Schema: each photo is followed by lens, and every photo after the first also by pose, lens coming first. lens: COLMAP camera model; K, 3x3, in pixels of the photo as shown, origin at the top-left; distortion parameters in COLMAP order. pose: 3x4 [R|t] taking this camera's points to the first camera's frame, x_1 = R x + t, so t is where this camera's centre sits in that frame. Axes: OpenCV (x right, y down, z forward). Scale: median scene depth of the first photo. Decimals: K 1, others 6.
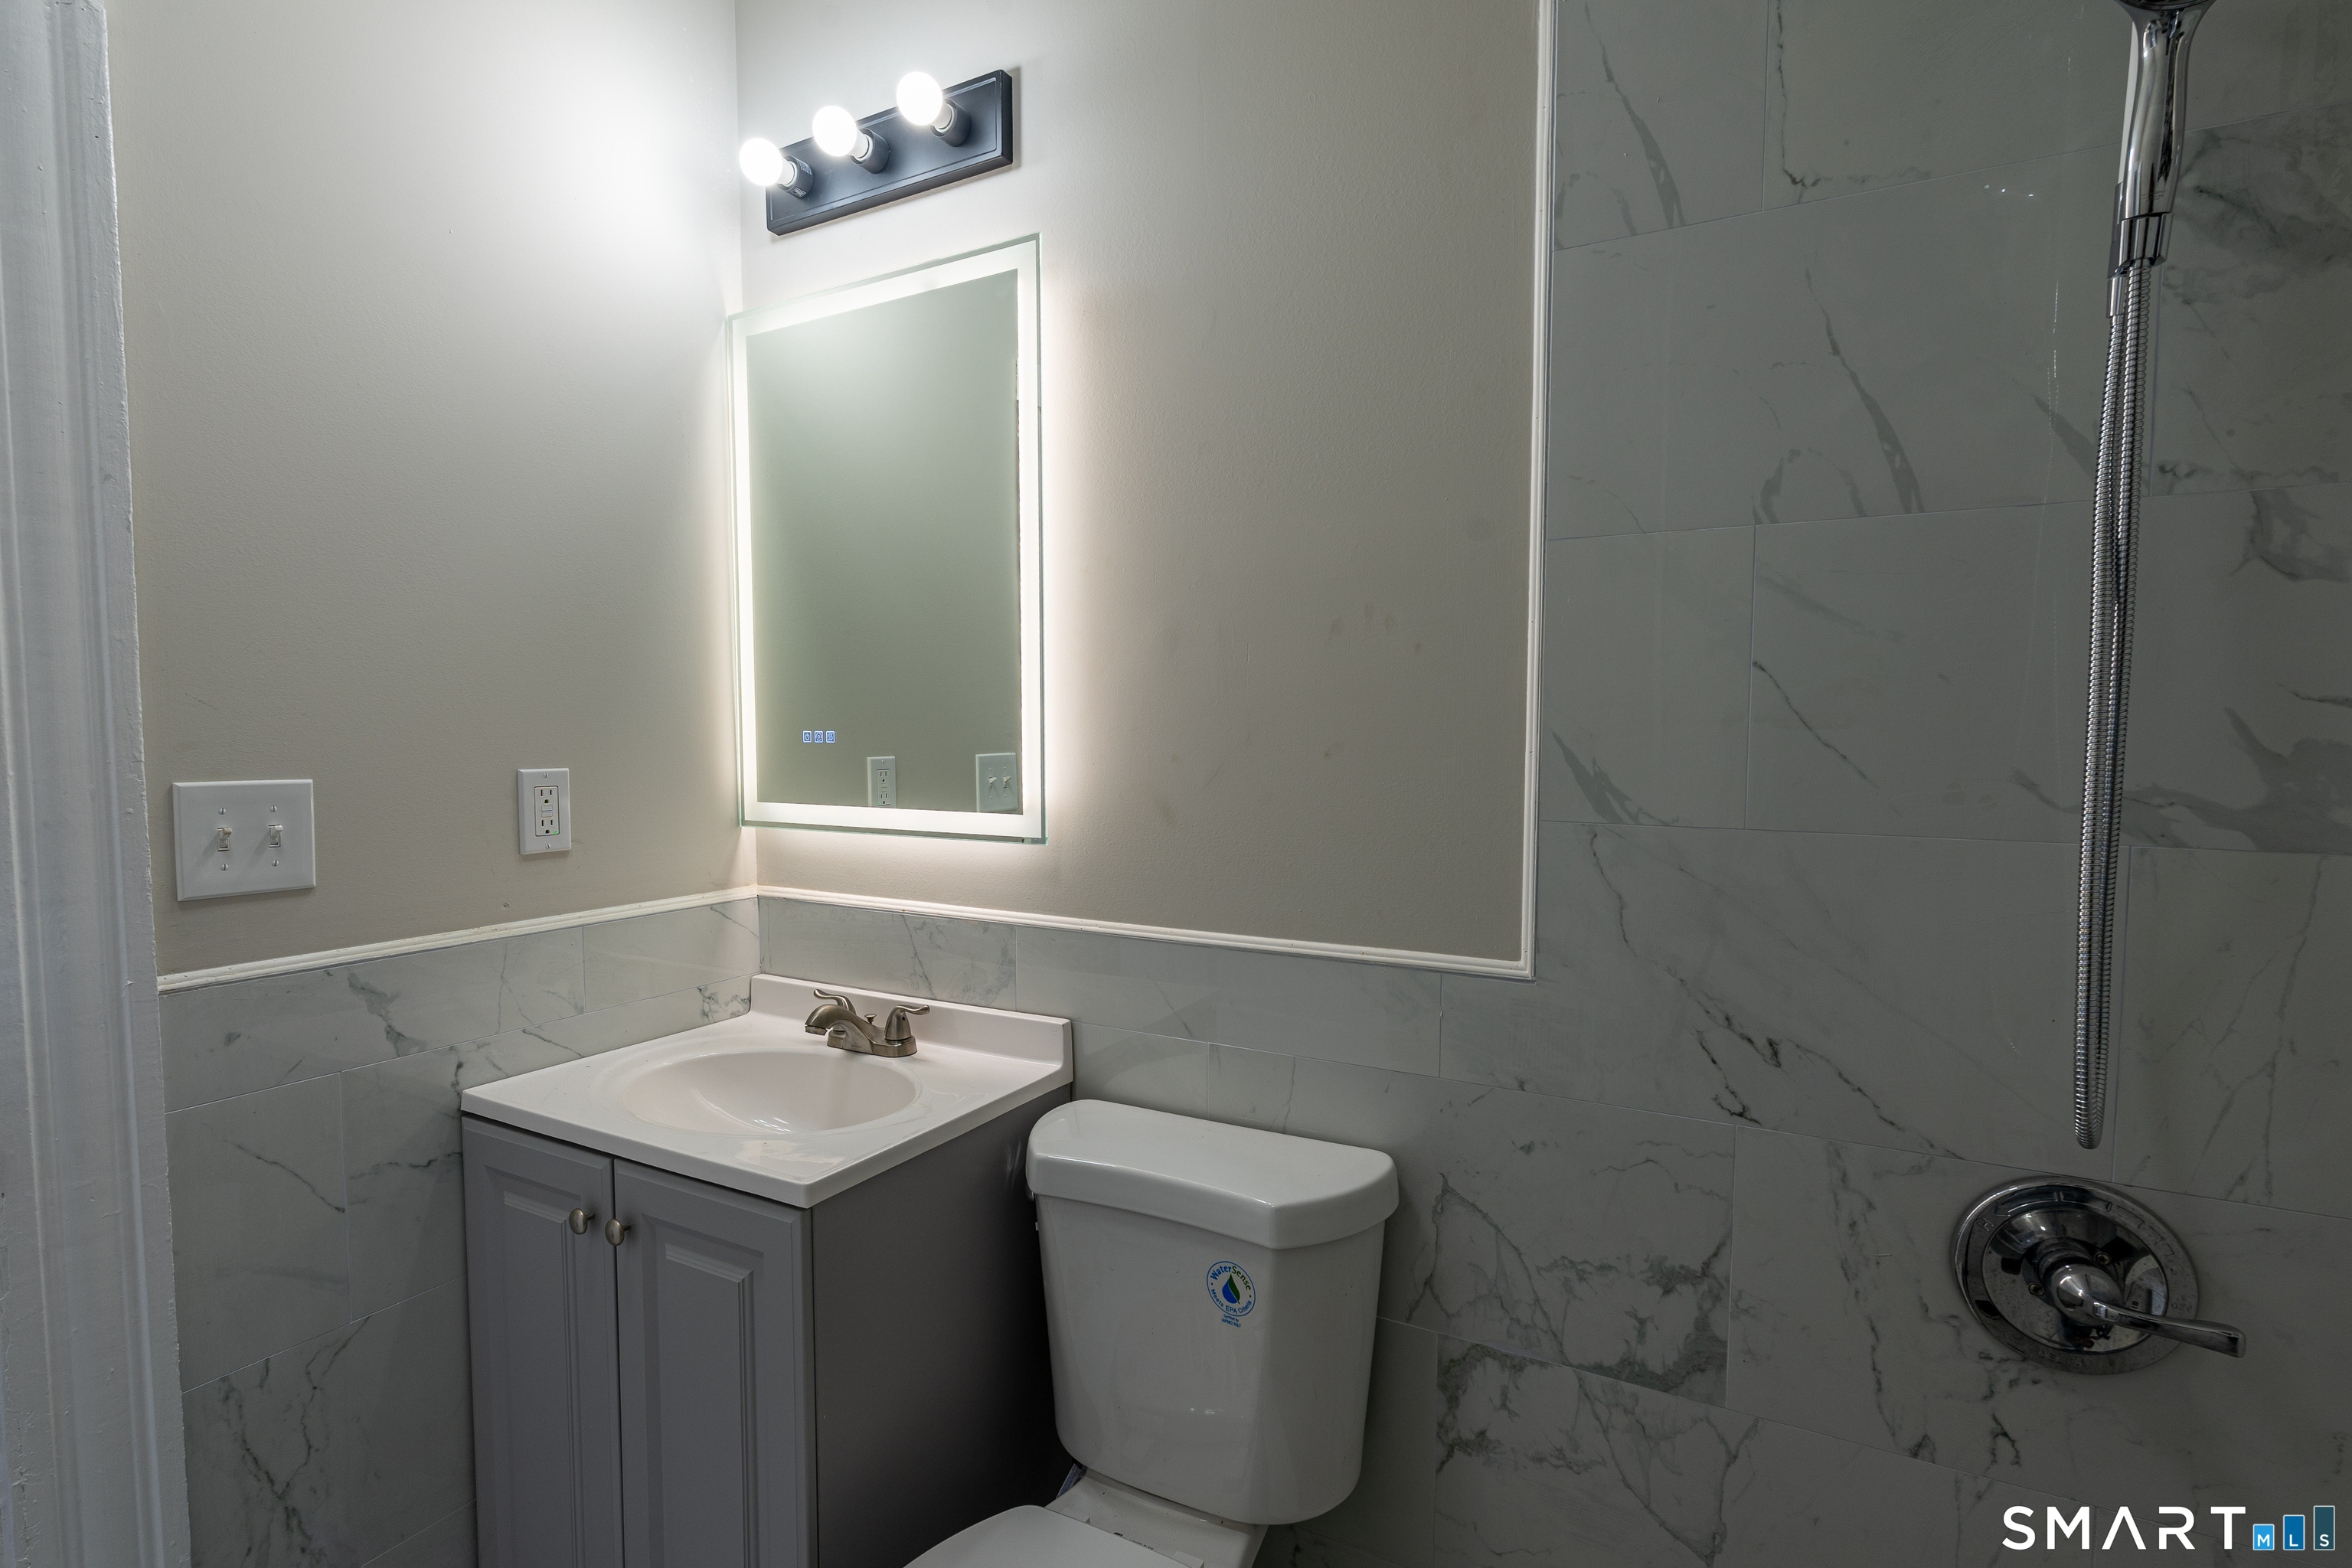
lens RADIAL K [[1069.1, 0, 1173.3], [0, 1069.1, 801.4], [0, 0, 1]] dist [-0.002856, 0.000338]
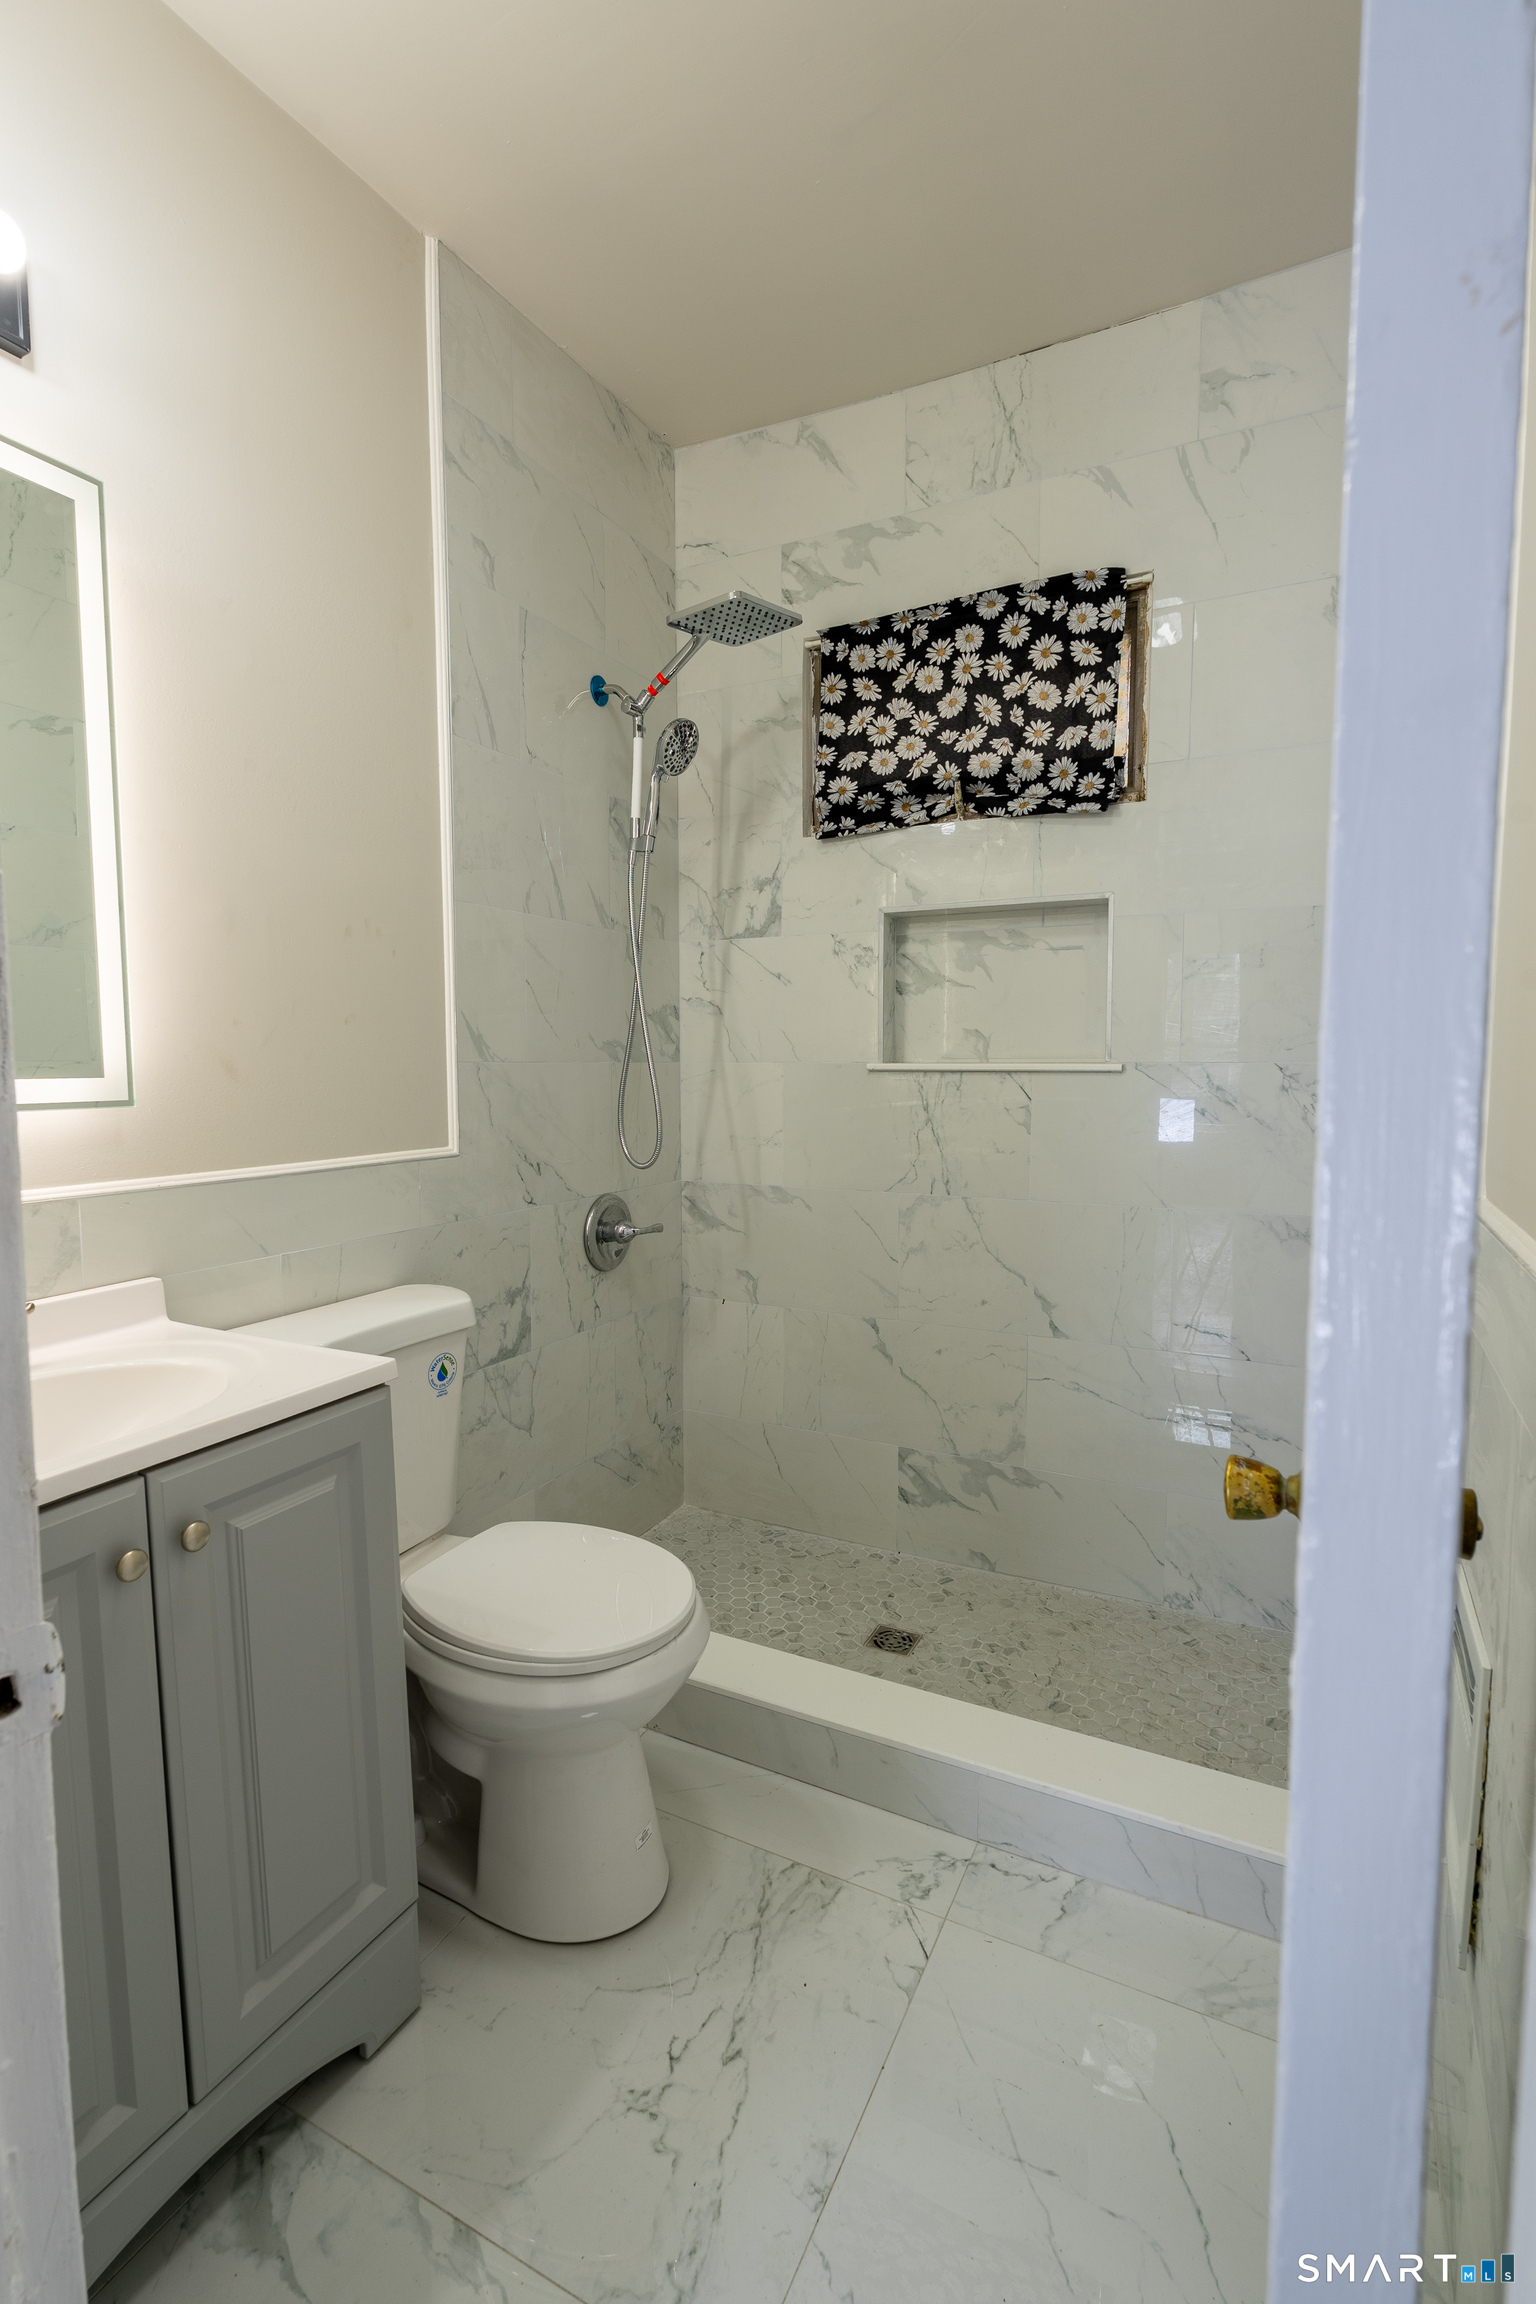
lens RADIAL K [[1047.2, 0, 766.8], [0, 1047.2, 1151.0], [0, 0, 1]] dist [-0.002856, 0.000338]
pose [[-0.004343, -0.092826, 0.995673, -1.391776], [0.062146, 0.993733, 0.092917, 0.035616], [-0.998058, 0.062281, 0.001453, 0.516445]]
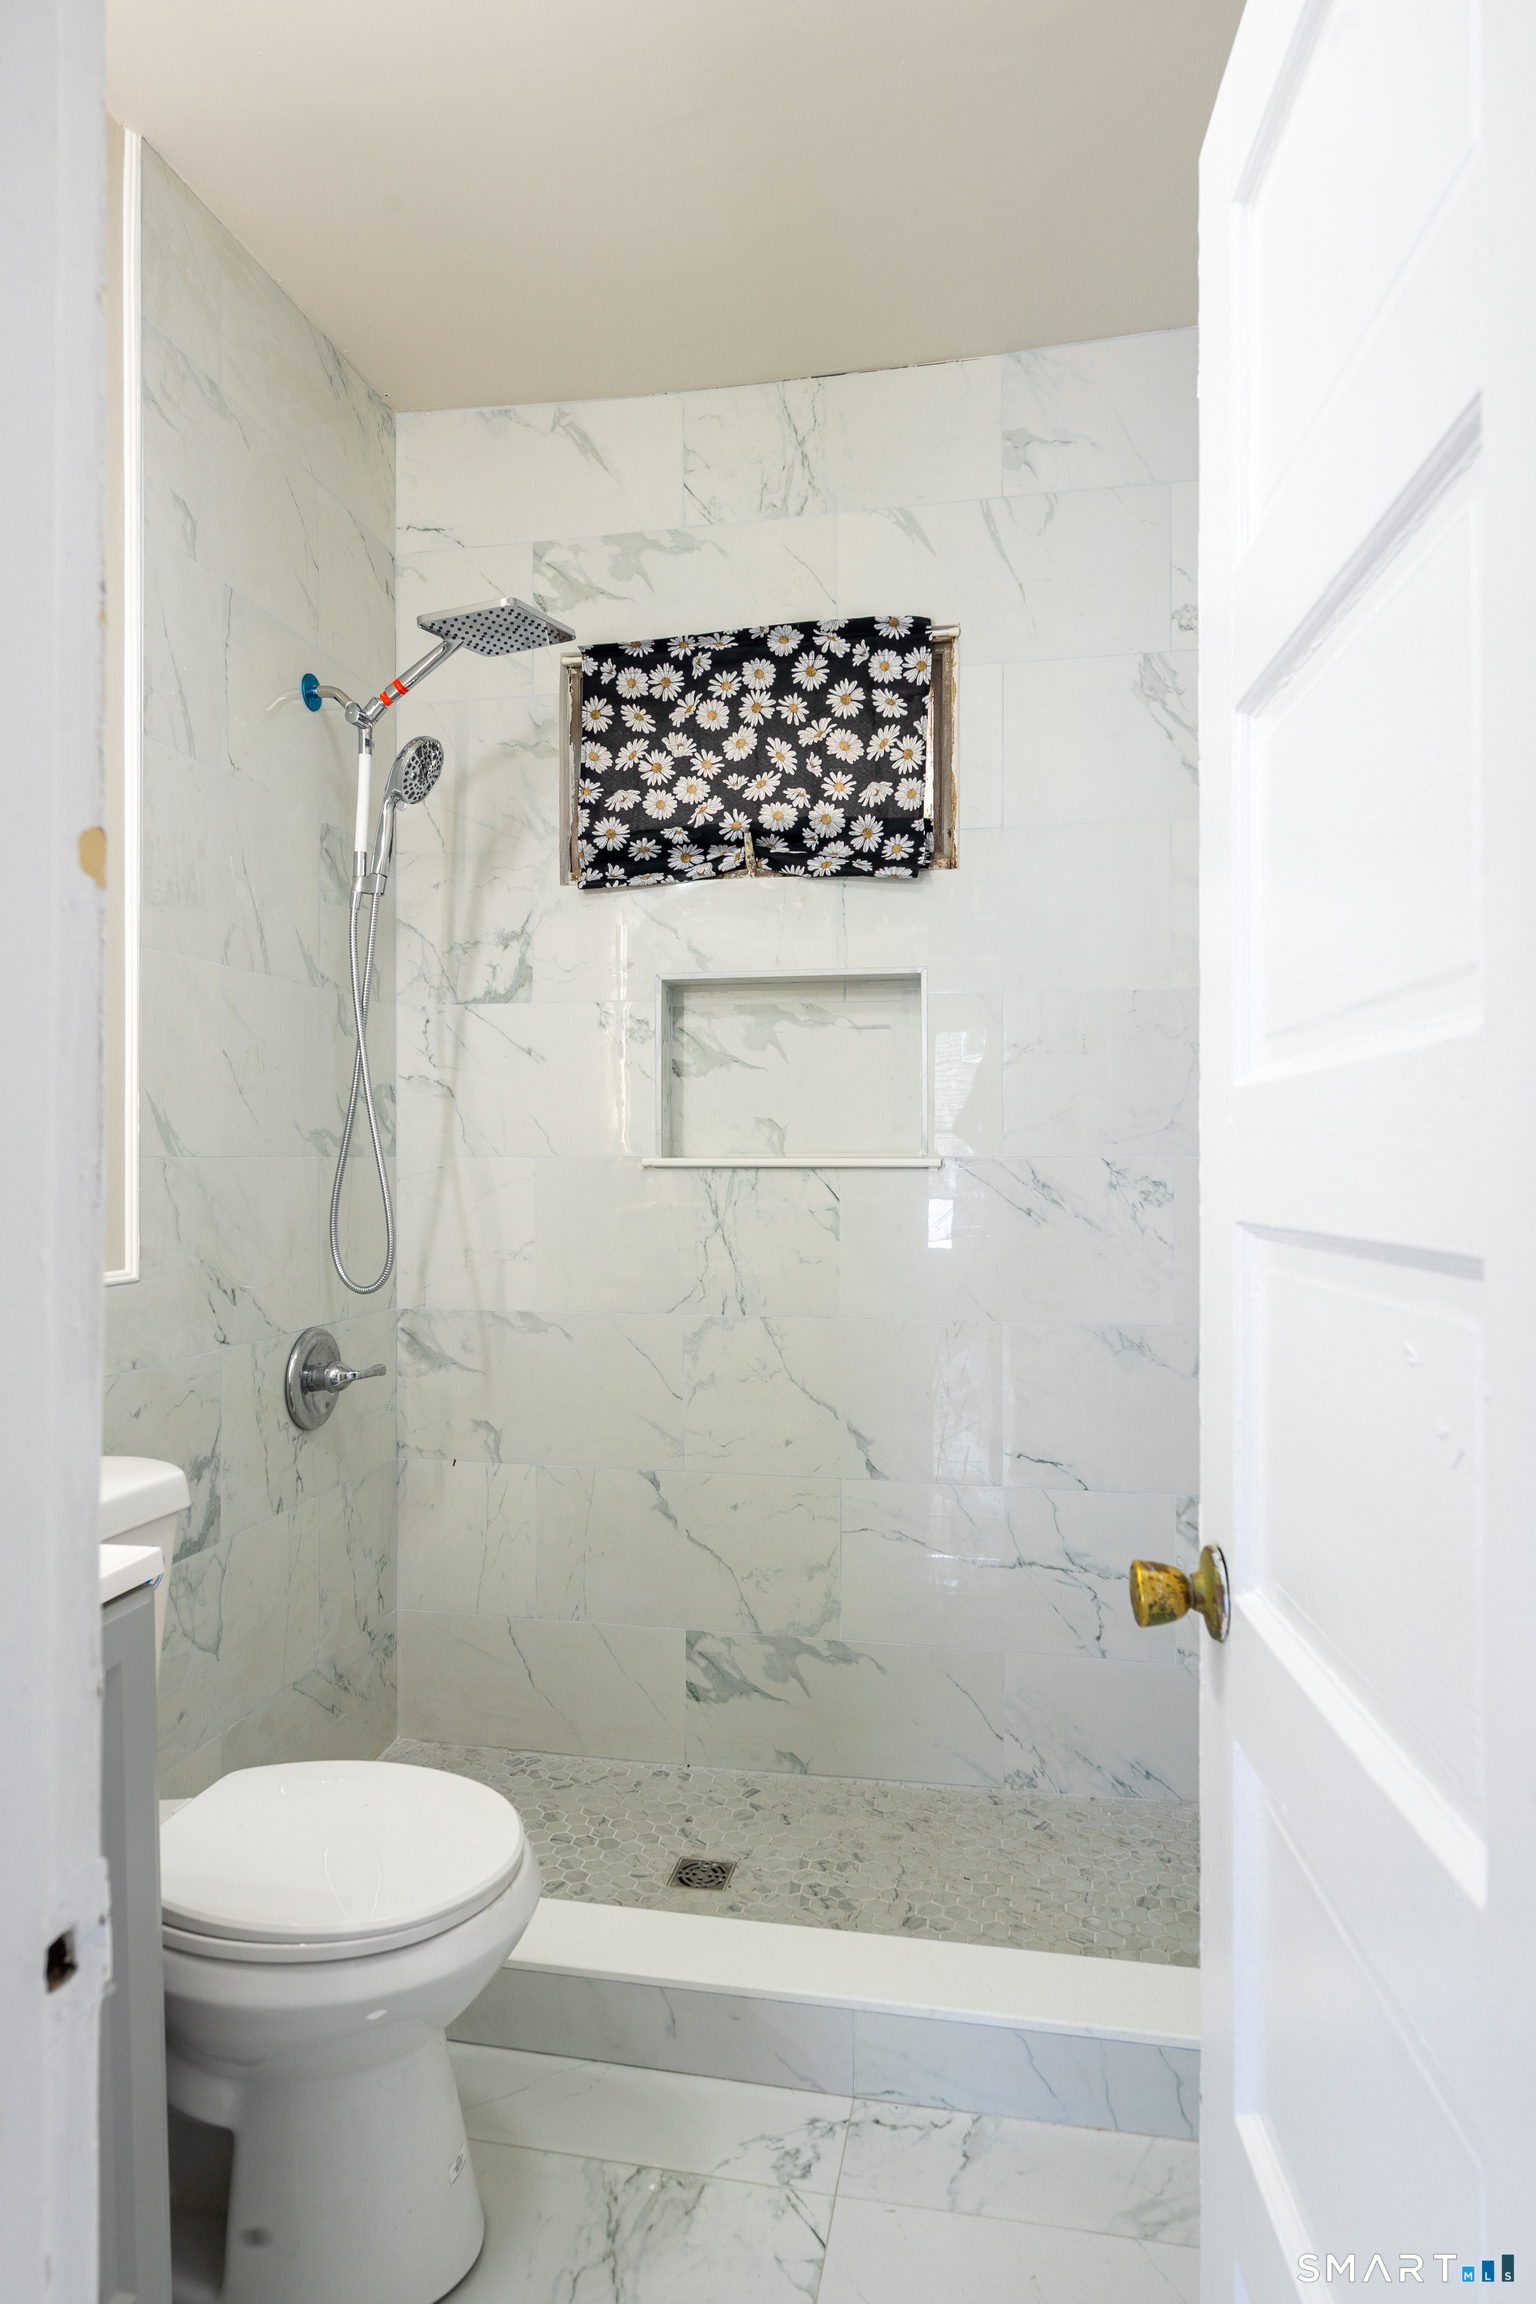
lens RADIAL K [[1333.2, 0, 754.0], [0, 1333.2, 1158.1], [0, 0, 1]] dist [-0.000111, -0.000753]
pose [[-0.273722, -0.010441, 0.961752, -1.462420], [0.057328, 0.997986, 0.027151, 0.018719], [-0.960099, 0.062567, -0.272572, 0.737941]]
